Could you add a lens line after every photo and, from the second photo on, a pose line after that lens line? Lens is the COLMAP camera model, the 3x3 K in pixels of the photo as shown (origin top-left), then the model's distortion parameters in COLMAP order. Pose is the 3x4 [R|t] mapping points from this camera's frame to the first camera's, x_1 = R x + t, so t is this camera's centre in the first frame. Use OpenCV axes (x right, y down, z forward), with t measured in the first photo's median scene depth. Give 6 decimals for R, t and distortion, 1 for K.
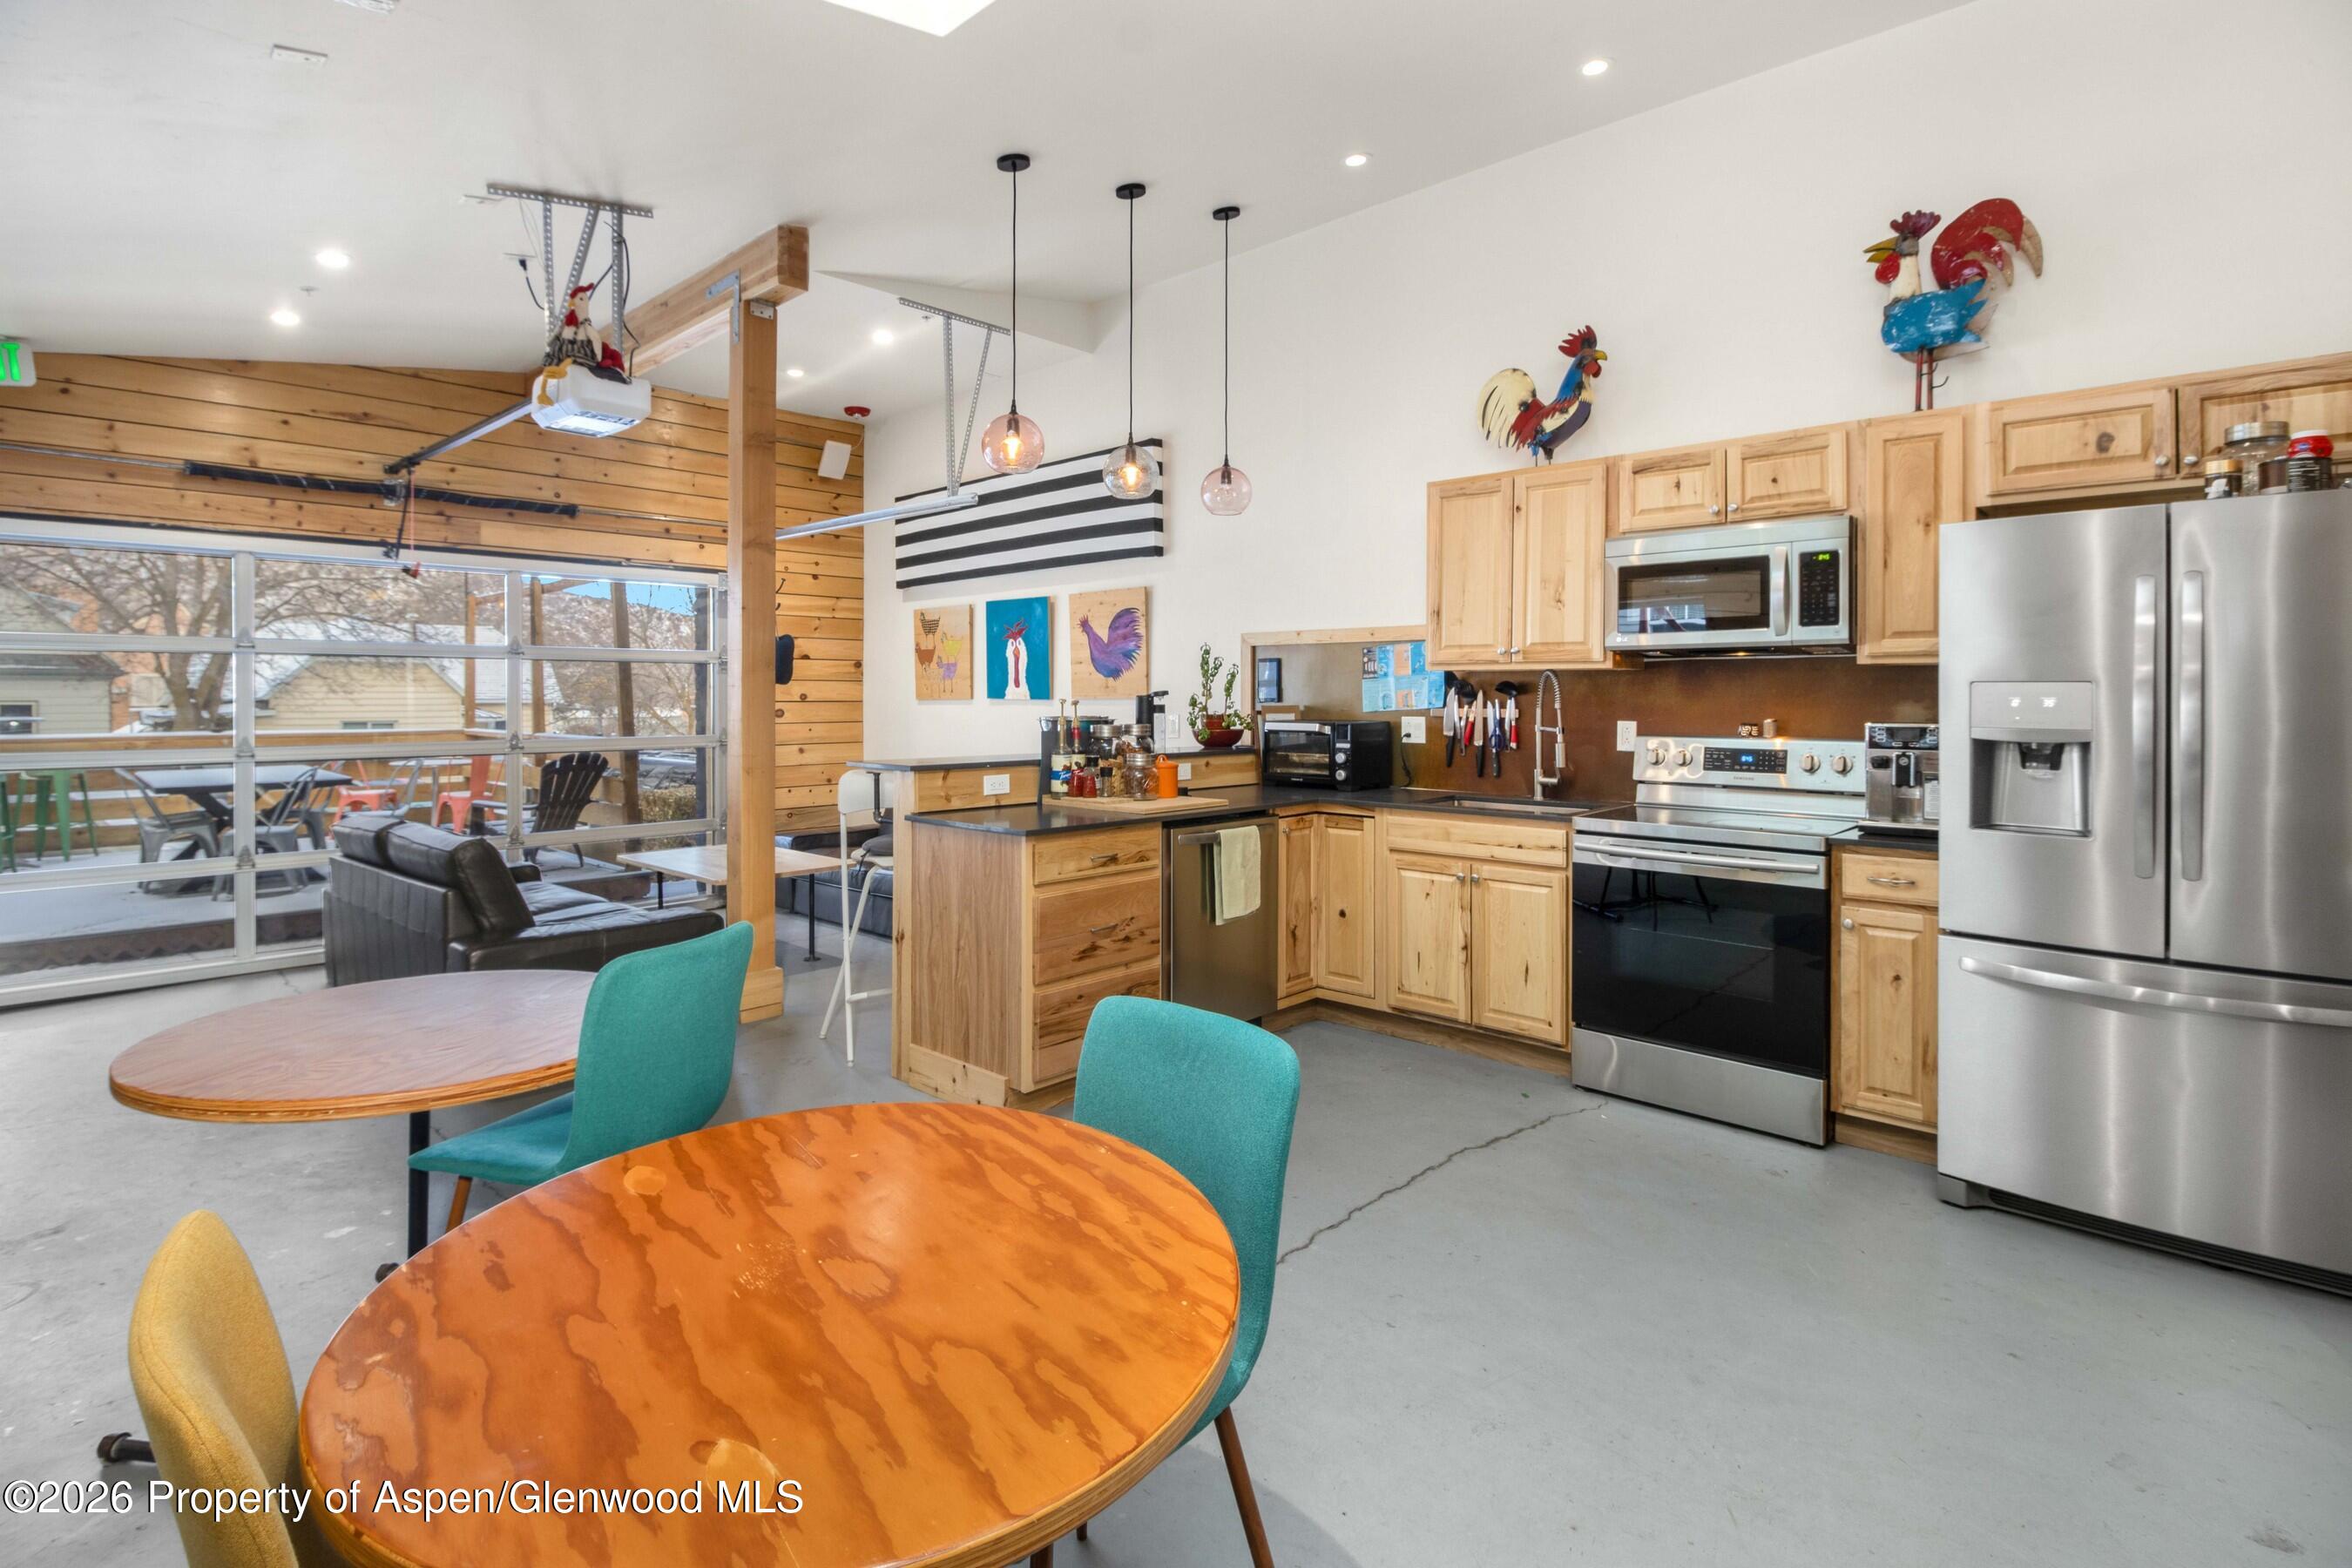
lens RADIAL K [[1146.0, 0, 1172.2], [0, 1146.0, 694.8], [0, 0, 1]] dist [-0.000123, -0.000257]
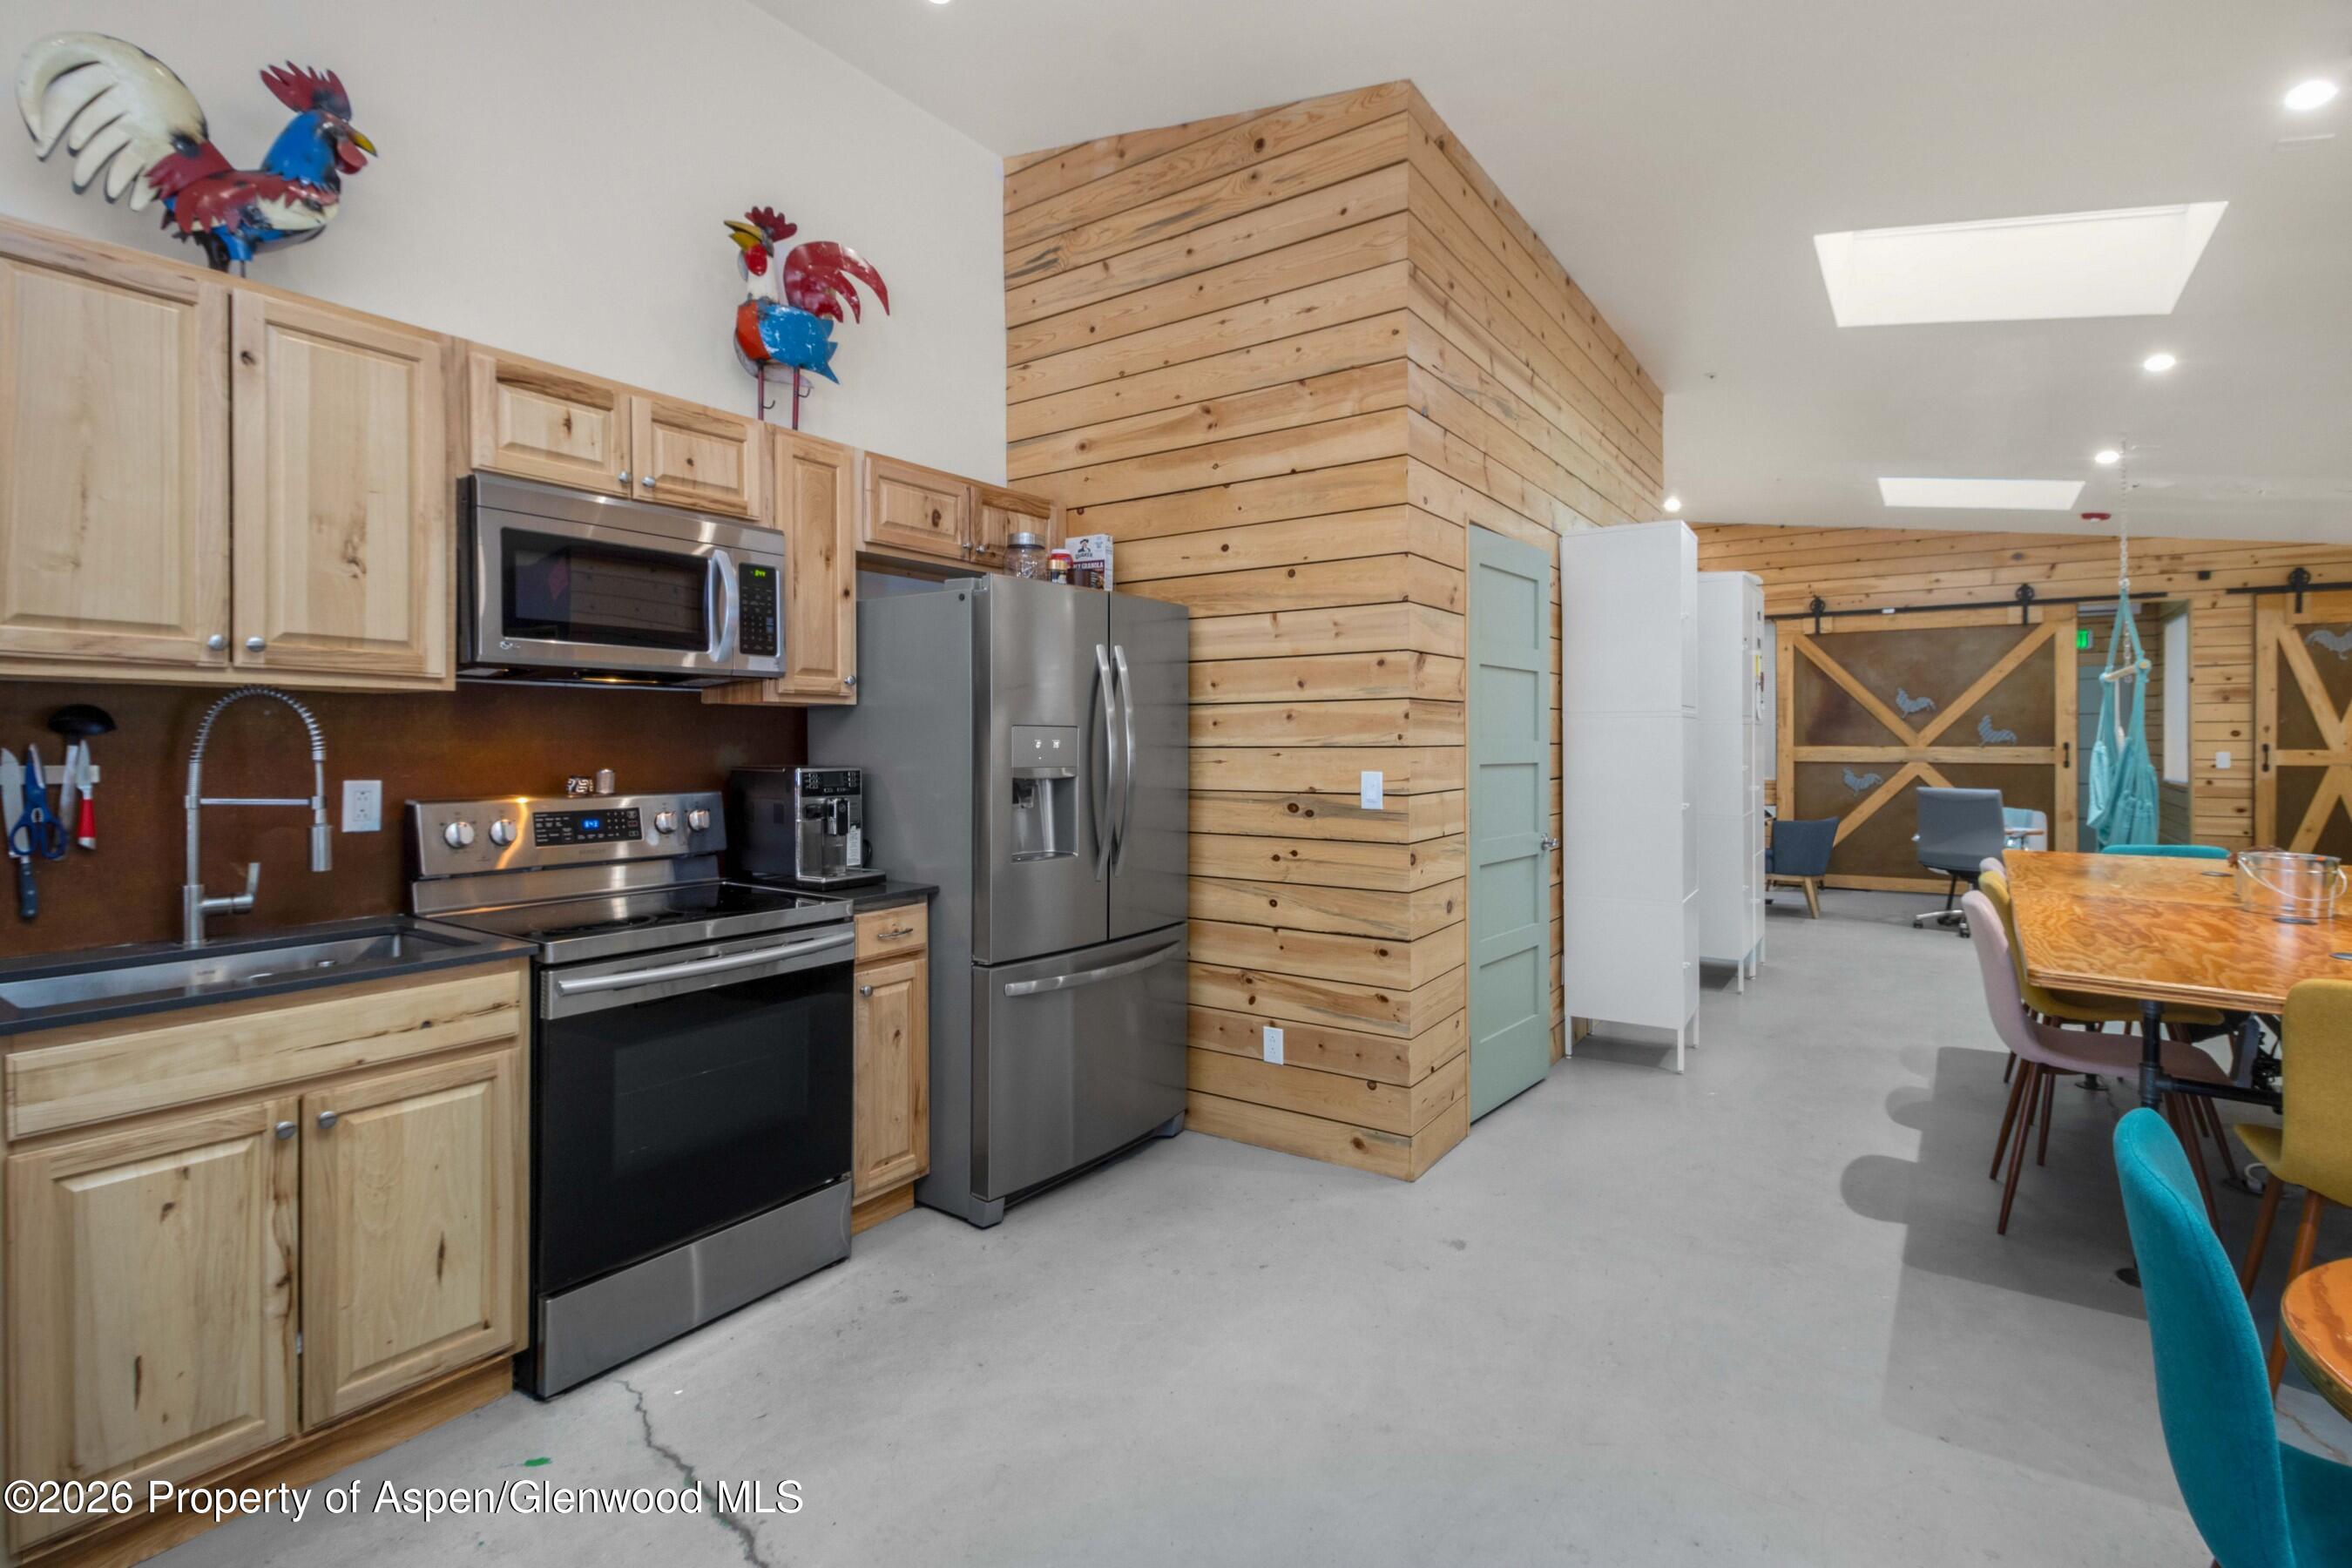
lens RADIAL K [[1095.7, 0, 1179.2], [0, 1095.7, 744.1], [0, 0, 1]] dist [-0.001360, -0.000754]
pose [[-0.155522, -0.003698, 0.987826, -0.250128], [-0.000842, 0.999993, 0.003611, 0.001968], [-0.987832, -0.000271, -0.155524, 0.750309]]
